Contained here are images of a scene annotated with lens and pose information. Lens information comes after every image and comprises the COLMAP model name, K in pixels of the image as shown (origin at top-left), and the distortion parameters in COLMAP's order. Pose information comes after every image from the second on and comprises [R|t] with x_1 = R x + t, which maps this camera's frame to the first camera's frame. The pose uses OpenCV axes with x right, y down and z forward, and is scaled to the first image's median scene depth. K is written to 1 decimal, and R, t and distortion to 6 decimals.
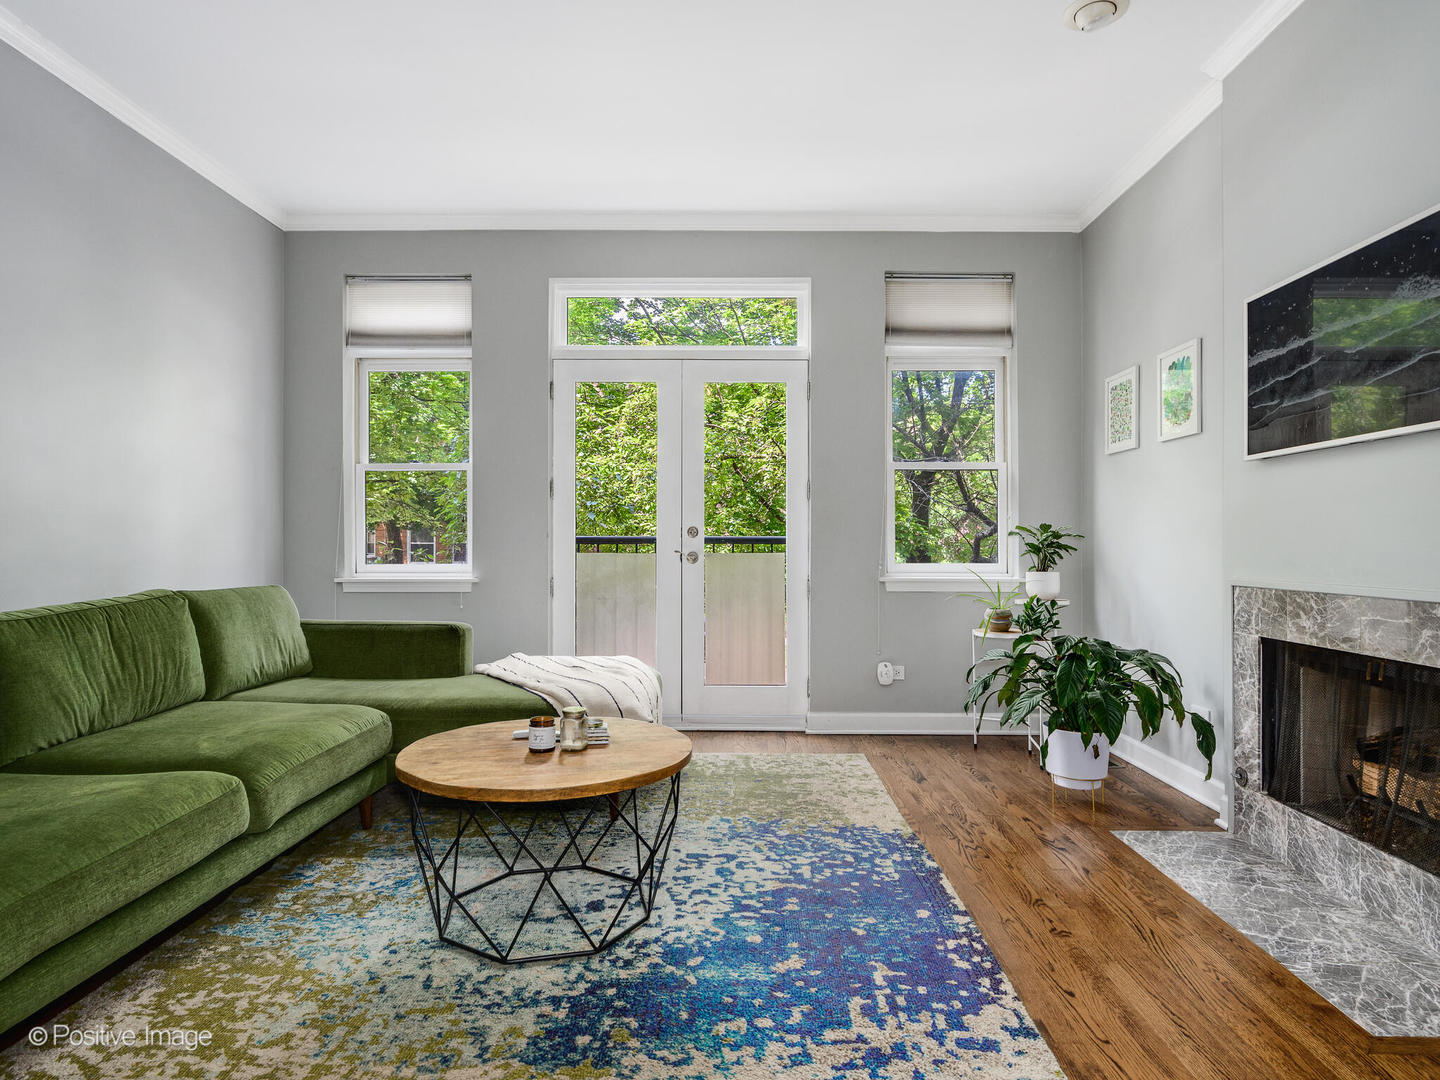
lens RADIAL K [[814.0, 0, 773.8], [0, 814.0, 540.6], [0, 0, 1]] dist [0.002093, 0.000522]
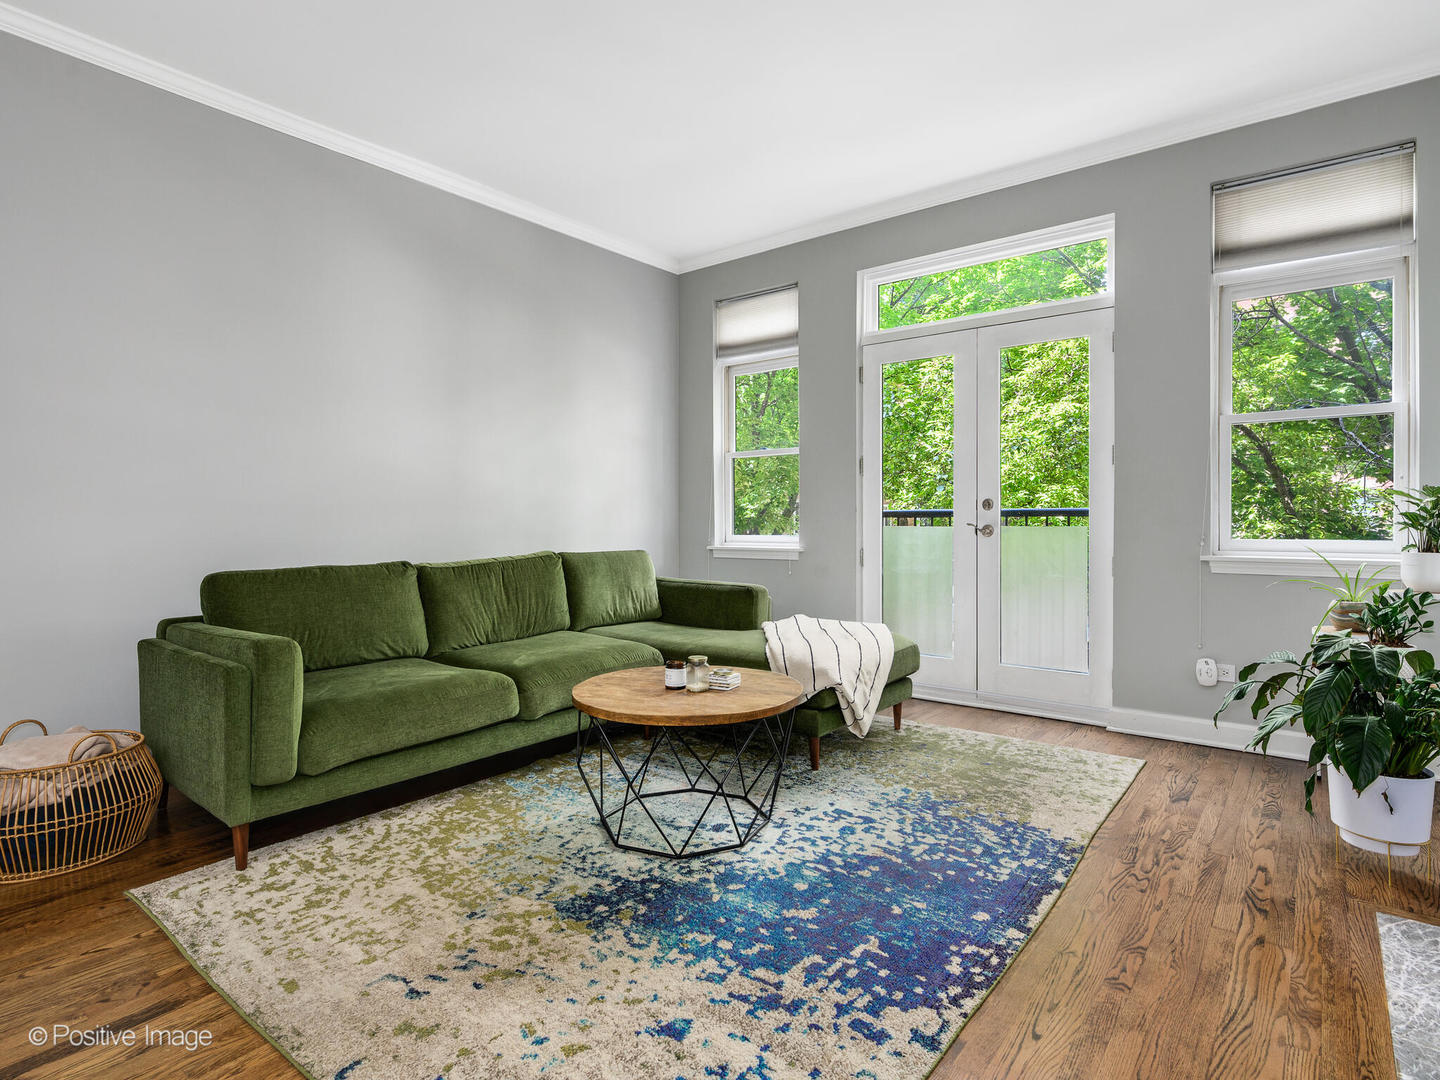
lens RADIAL K [[822.6, 0, 750.5], [0, 822.6, 520.8], [0, 0, 1]] dist [0.002596, 0.001618]
pose [[0.779224, -0.002363, -0.626741, 0.486142], [0.009589, 0.999921, 0.008152, -0.003063], [0.626672, -0.012362, 0.779185, 0.093232]]
